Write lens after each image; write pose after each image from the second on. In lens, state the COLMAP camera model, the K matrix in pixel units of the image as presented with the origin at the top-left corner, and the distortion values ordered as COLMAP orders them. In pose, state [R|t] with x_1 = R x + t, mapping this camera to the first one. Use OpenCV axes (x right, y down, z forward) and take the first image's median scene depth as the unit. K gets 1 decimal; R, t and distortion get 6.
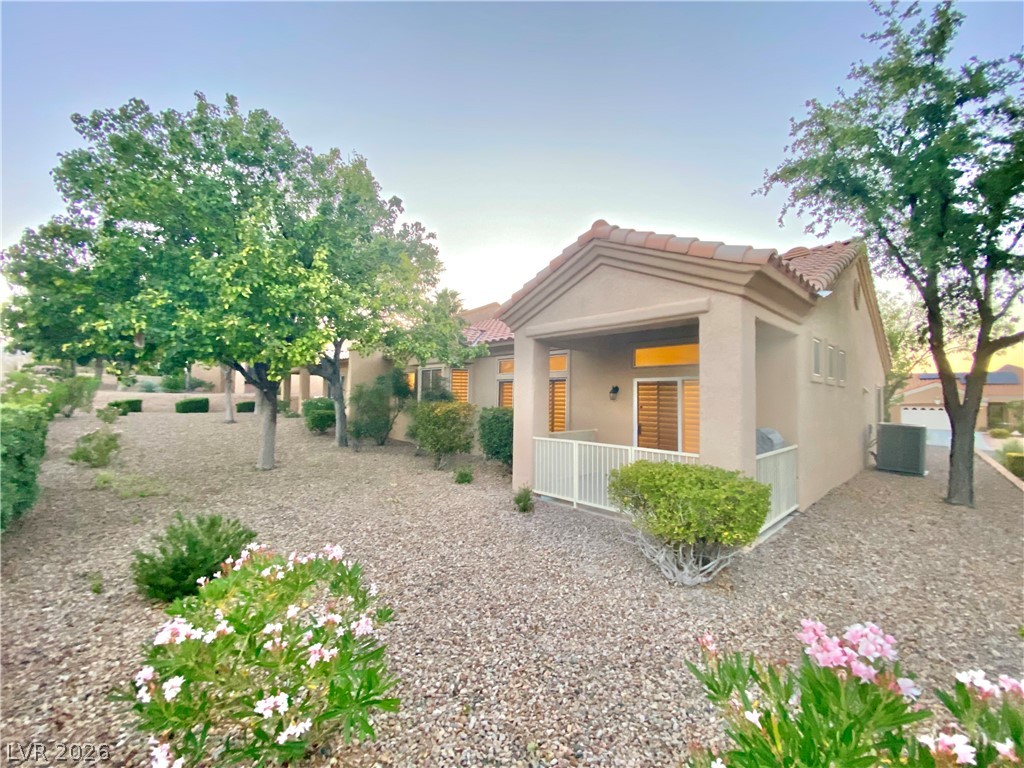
lens RADIAL K [[418.4, 0, 518.0], [0, 418.4, 386.3], [0, 0, 1]] dist [-0.022210, -0.004563]
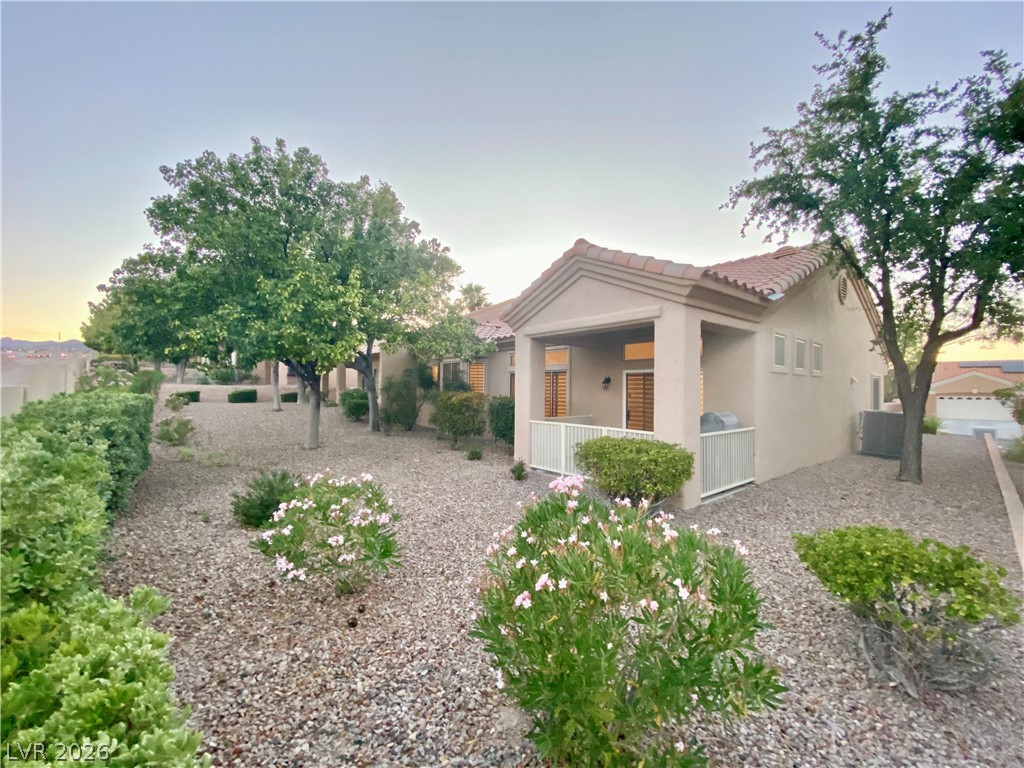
lens RADIAL K [[418.4, 0, 519.2], [0, 418.4, 387.7], [0, 0, 1]] dist [-0.022210, -0.004563]
pose [[0.997727, -0.003924, -0.067278, 0.100482], [0.005619, 0.999671, 0.025021, -0.001751], [0.067158, -0.025342, 0.997420, -0.221180]]
